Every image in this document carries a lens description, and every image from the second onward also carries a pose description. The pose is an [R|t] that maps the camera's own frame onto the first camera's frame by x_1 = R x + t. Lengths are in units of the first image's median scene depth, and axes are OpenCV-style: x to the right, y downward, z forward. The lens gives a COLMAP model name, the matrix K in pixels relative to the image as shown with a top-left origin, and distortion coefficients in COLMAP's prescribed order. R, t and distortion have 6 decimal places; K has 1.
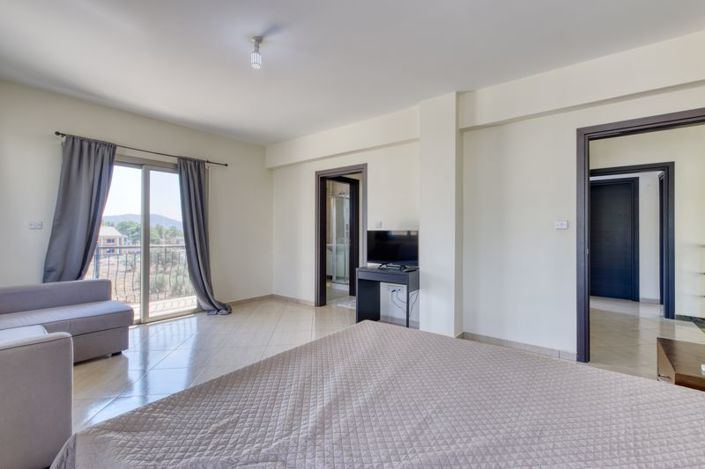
lens RADIAL K [[308.1, 0, 355.5], [0, 308.1, 231.7], [0, 0, 1]] dist [0.001391, 0.000226]
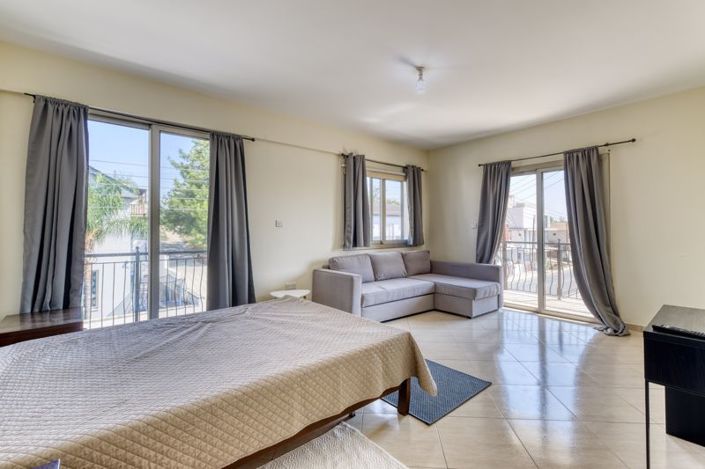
lens RADIAL K [[308.1, 0, 355.5], [0, 308.1, 231.7], [0, 0, 1]] dist [0.001391, 0.000226]
pose [[-0.206163, 0.004308, -0.978508, 0.575247], [-0.002406, 0.999985, 0.004909, 0.001967], [0.978515, 0.003366, -0.206149, 0.641760]]
